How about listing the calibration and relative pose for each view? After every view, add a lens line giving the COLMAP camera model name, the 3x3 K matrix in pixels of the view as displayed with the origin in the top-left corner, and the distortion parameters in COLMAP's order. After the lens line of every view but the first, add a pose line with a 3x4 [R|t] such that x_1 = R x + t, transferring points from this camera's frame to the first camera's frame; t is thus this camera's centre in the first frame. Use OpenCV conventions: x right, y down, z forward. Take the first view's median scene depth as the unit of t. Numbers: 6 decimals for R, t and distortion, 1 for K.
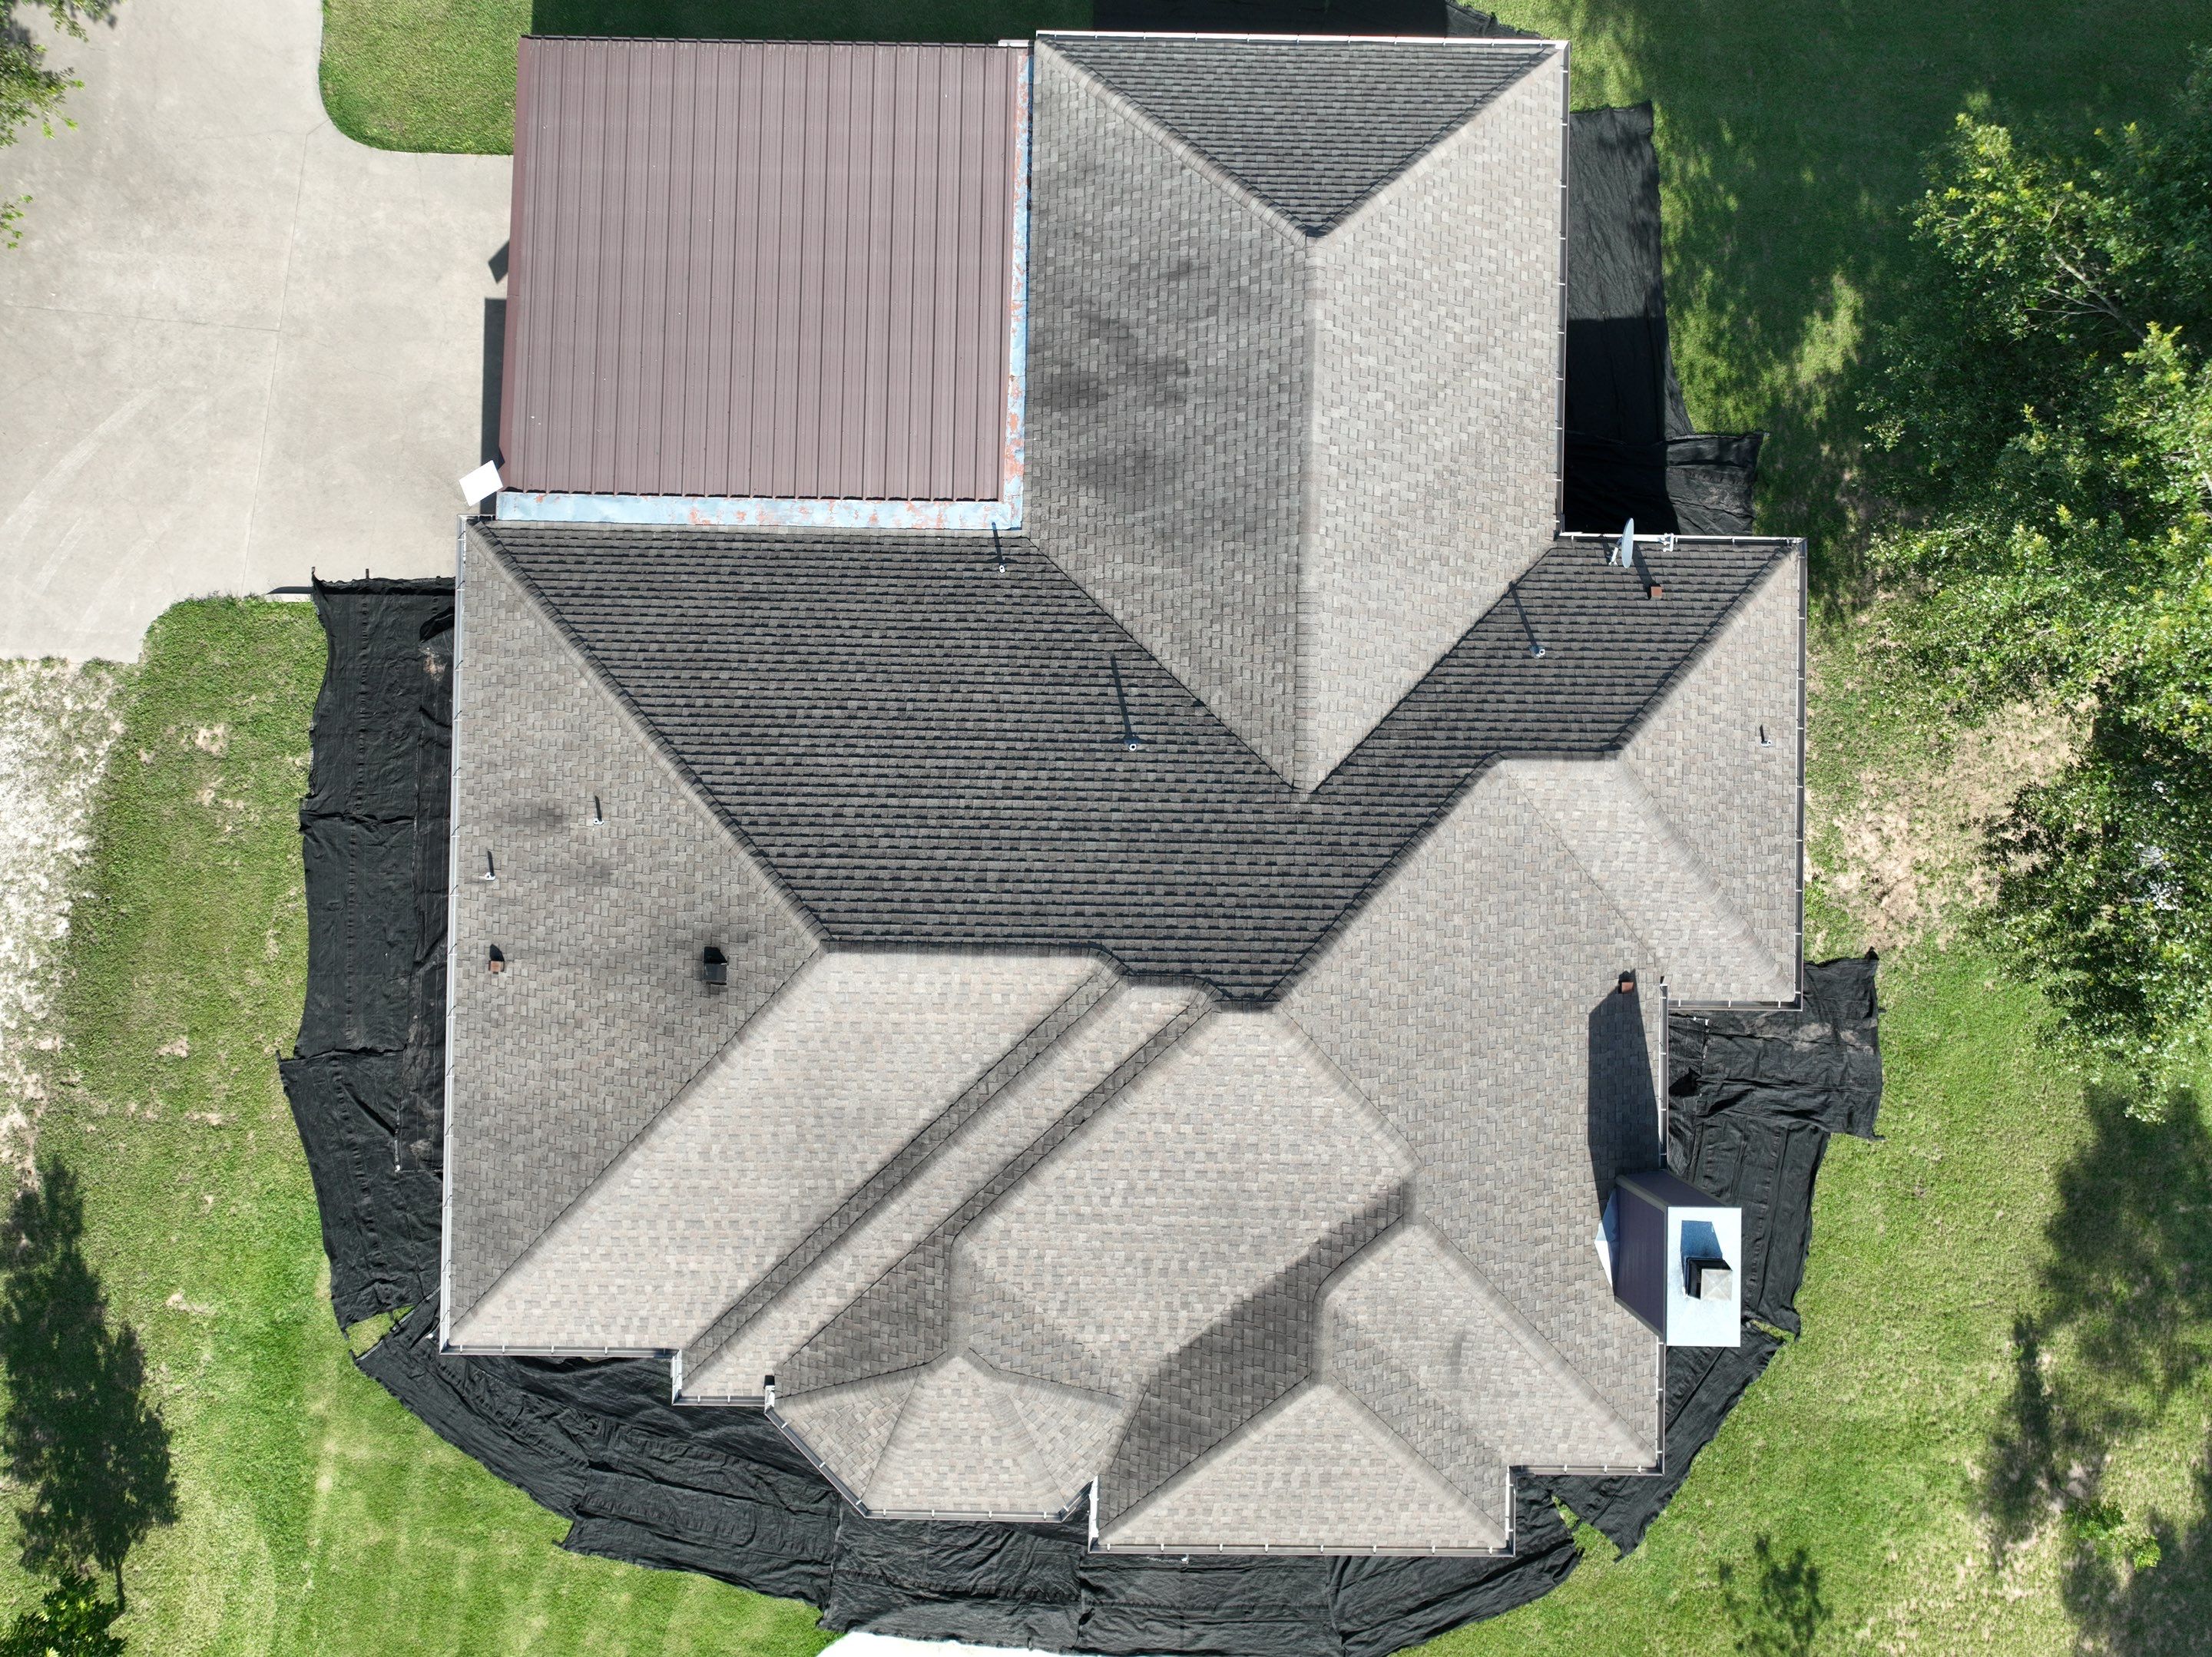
lens RADIAL K [[1495.0, 0, 1112.3], [0, 1495.0, 764.2], [0, 0, 1]] dist [0.007990, 0.001254]
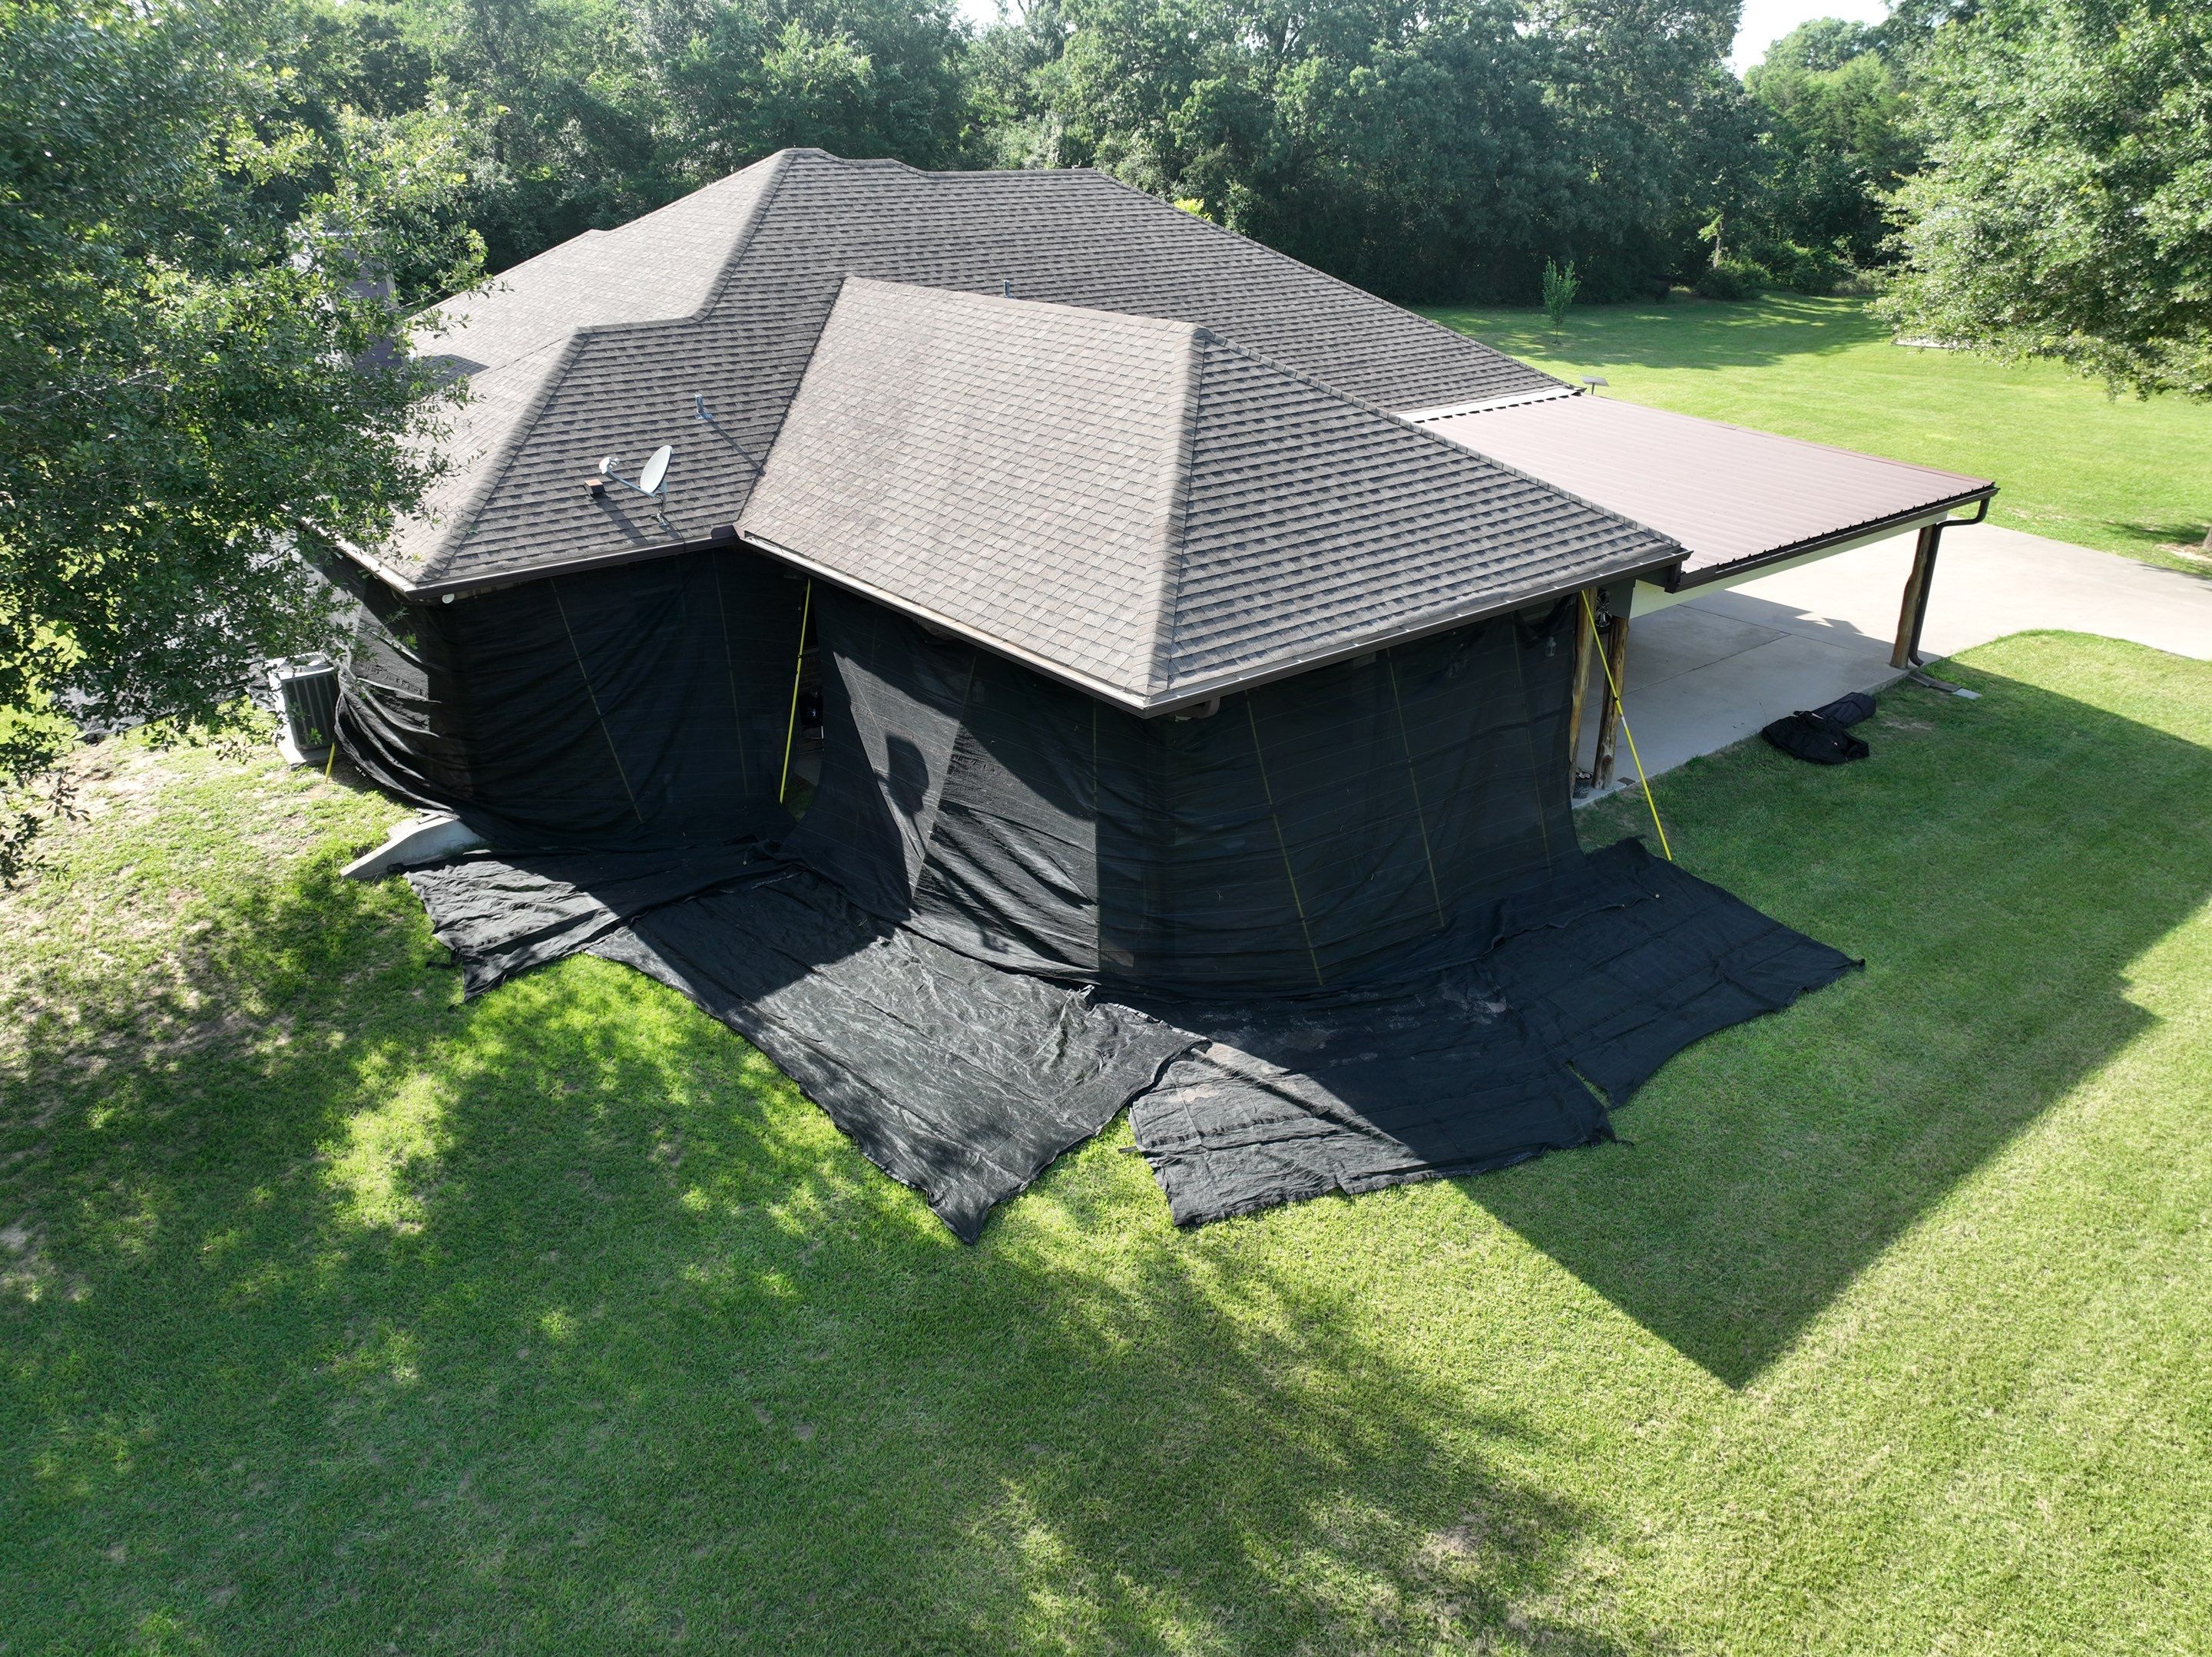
lens RADIAL K [[1551.3, 0, 1102.2], [0, 1551.3, 827.1], [0, 0, 1]] dist [0.009747, -0.001542]
pose [[-0.770602, 0.271794, -0.576455, 0.594427], [-0.636933, -0.297075, 0.711381, -0.807066], [0.022099, 0.915355, 0.402042, 0.741173]]
